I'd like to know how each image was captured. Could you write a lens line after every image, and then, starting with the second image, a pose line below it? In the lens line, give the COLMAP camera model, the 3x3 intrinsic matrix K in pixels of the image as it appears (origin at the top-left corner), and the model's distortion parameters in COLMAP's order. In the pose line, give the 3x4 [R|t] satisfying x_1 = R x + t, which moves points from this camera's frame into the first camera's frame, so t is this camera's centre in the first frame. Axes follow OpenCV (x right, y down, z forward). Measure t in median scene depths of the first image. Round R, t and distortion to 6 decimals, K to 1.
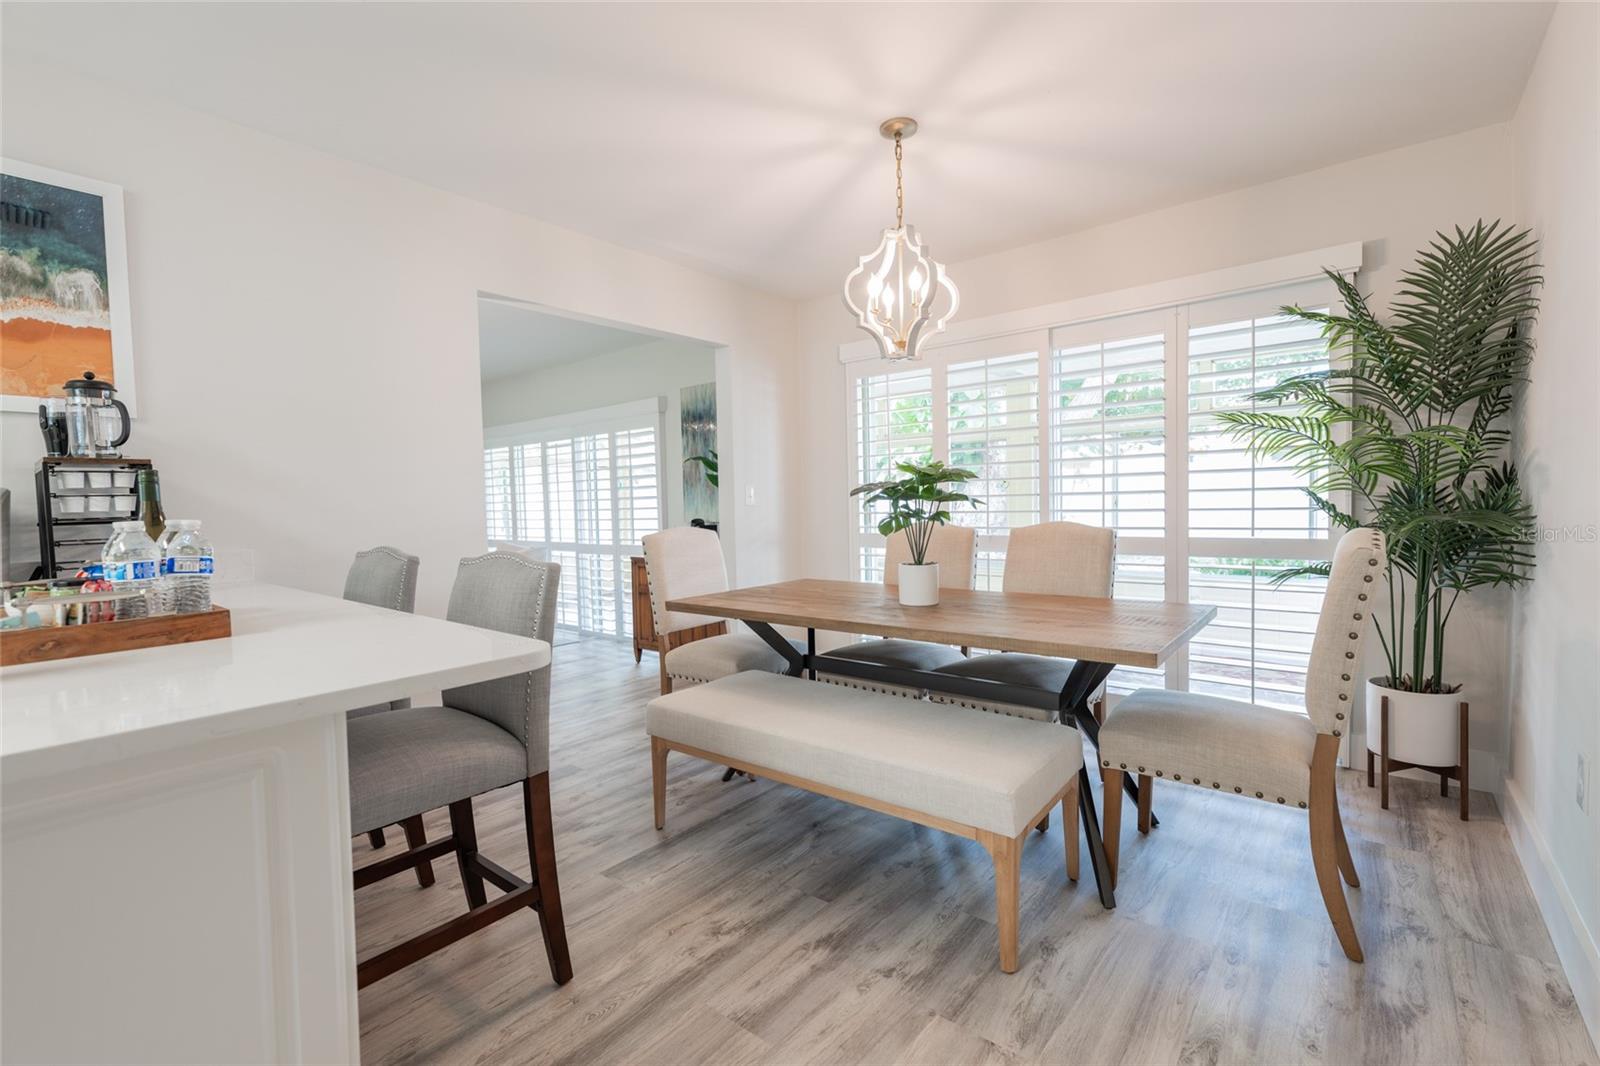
lens RADIAL K [[693.0, 0, 800.7], [0, 693.0, 531.1], [0, 0, 1]] dist [-0.002465, -0.000556]
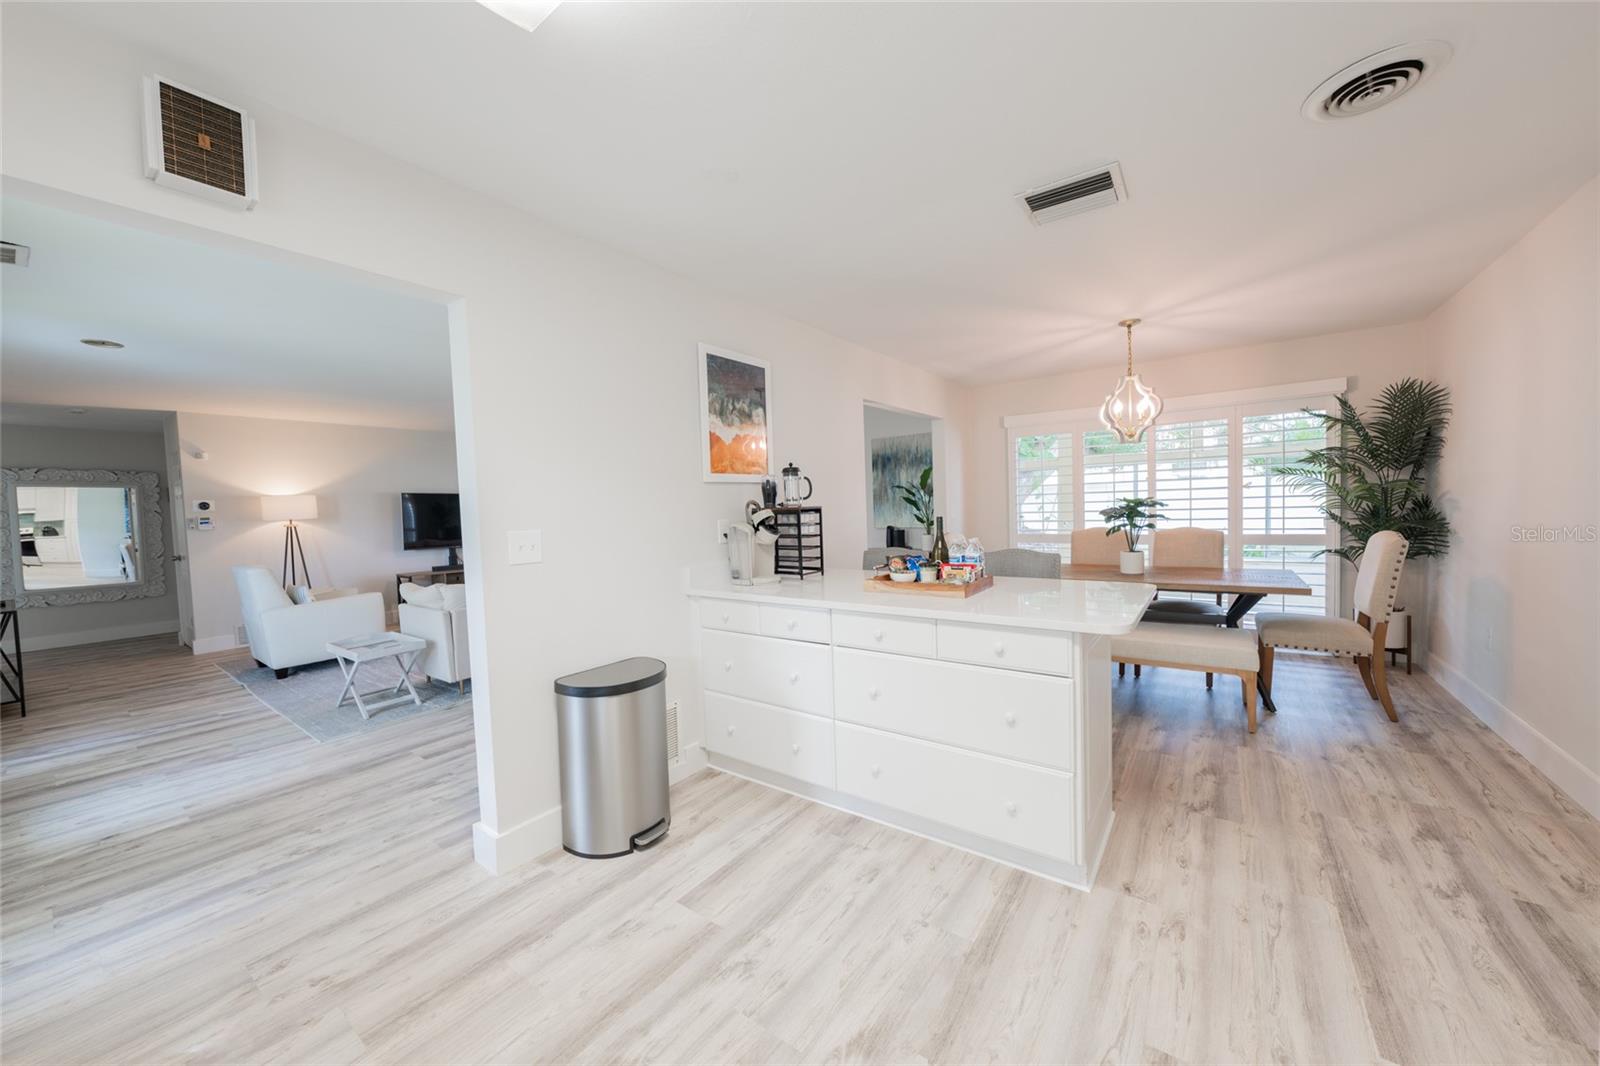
lens RADIAL K [[568.4, 0, 816.3], [0, 568.4, 531.3], [0, 0, 1]] dist [-0.002043, -0.000226]
pose [[0.997148, -0.016710, 0.073592, -0.837894], [0.016187, 0.999839, 0.007698, -0.035042], [-0.073709, -0.006485, 0.997259, -0.493024]]
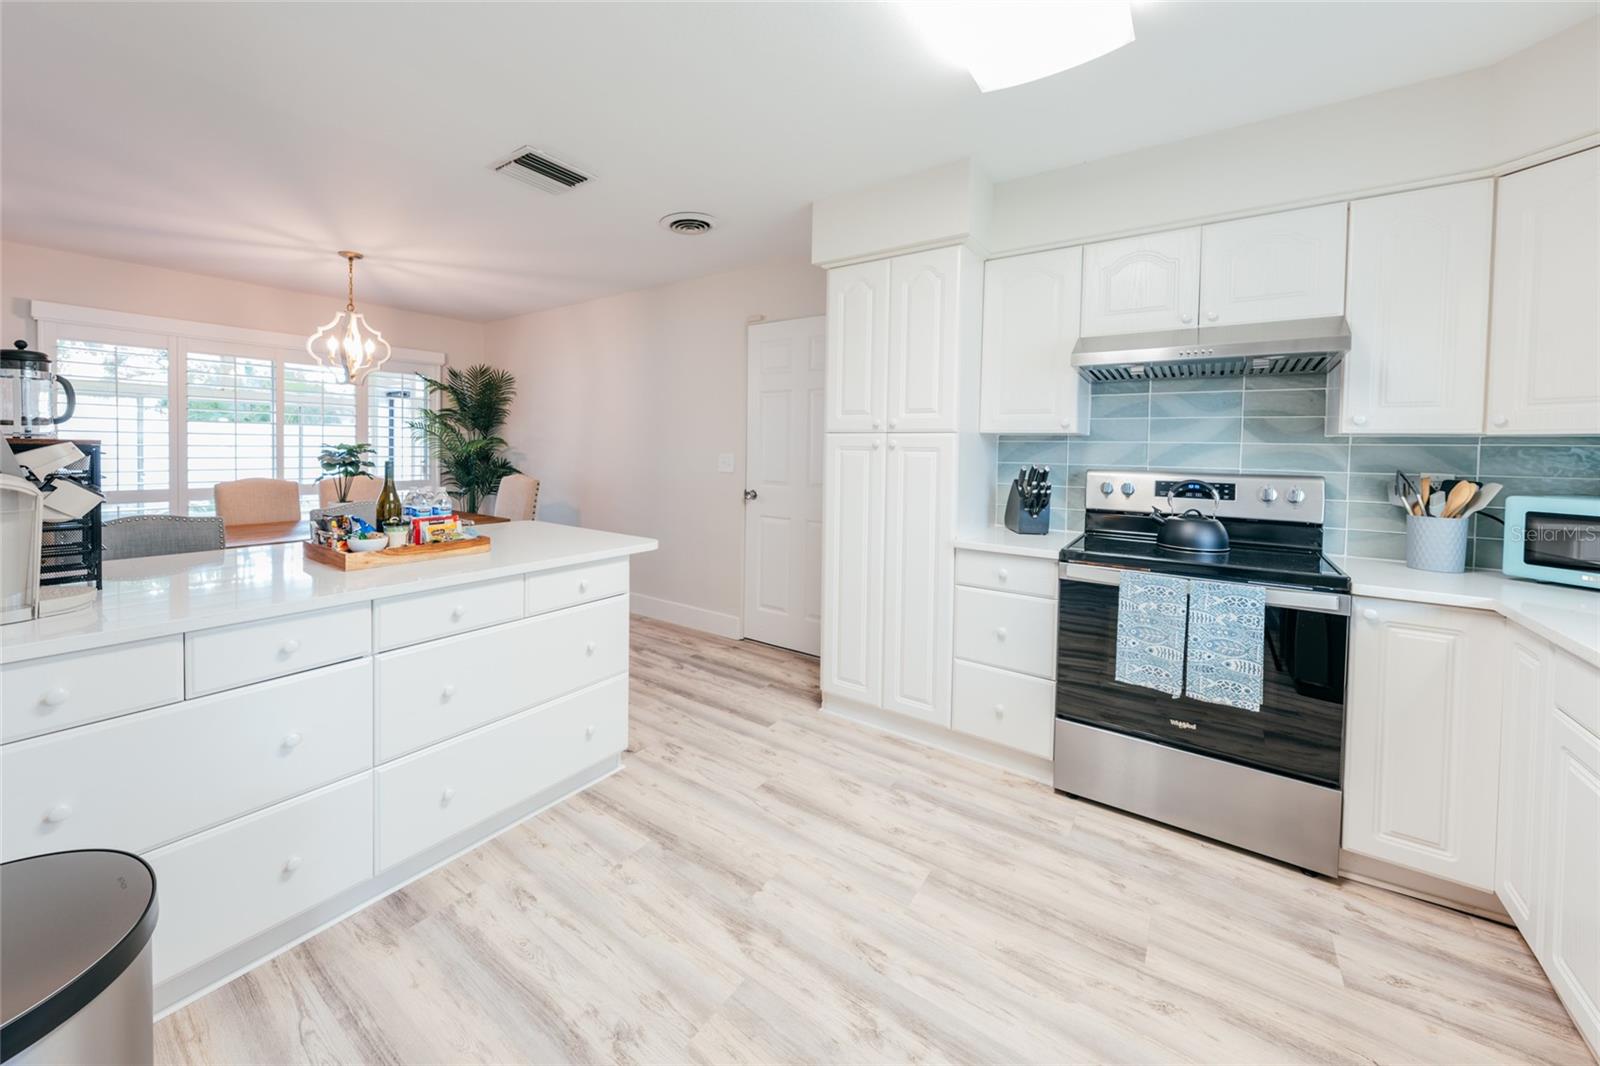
lens RADIAL K [[607.9, 0, 730.2], [0, 607.9, 462.0], [0, 0, 1]] dist [-0.002495, 0.000183]
pose [[-0.019725, -0.007702, 0.999776, -1.427341], [0.024496, 0.999666, 0.008185, -0.043509], [-0.999505, 0.024652, -0.019529, 0.076492]]
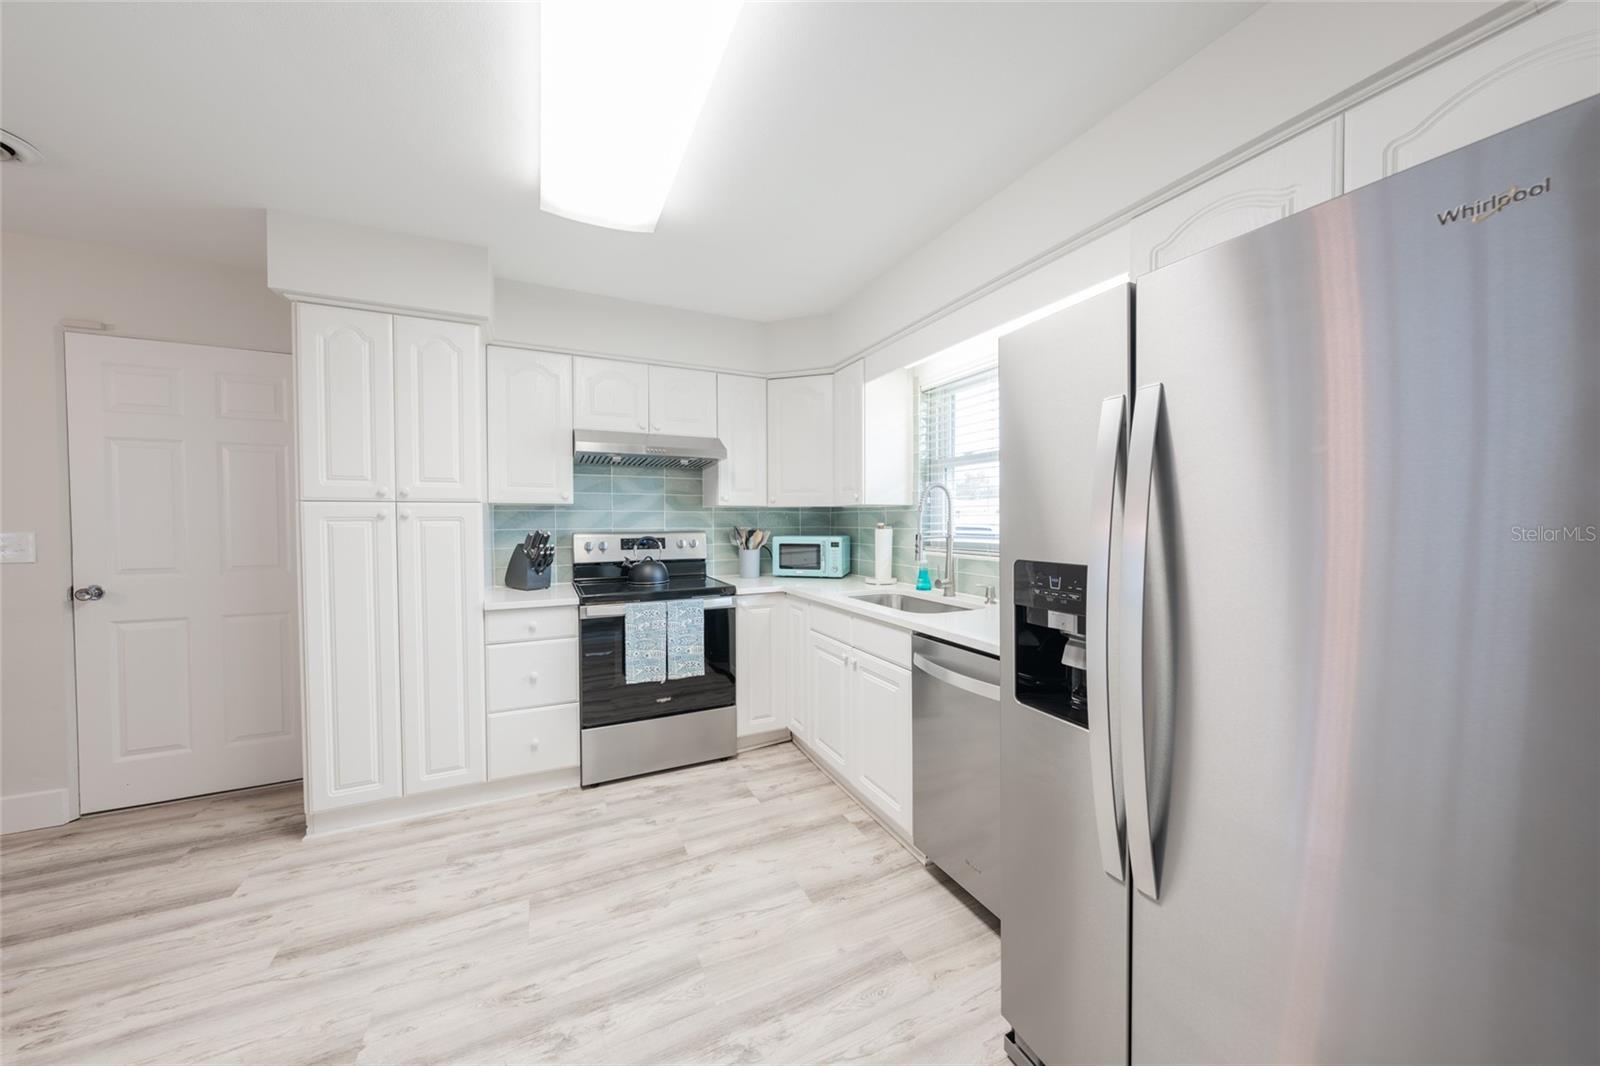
lens RADIAL K [[540.3, 0, 800.2], [0, 540.3, 531.8], [0, 0, 1]] dist [-0.003093, 0.000665]
pose [[-0.905691, 0.012130, 0.423766, -1.335311], [0.037082, 0.998026, 0.050687, -0.050653], [-0.422314, 0.061621, -0.904353, 0.311369]]
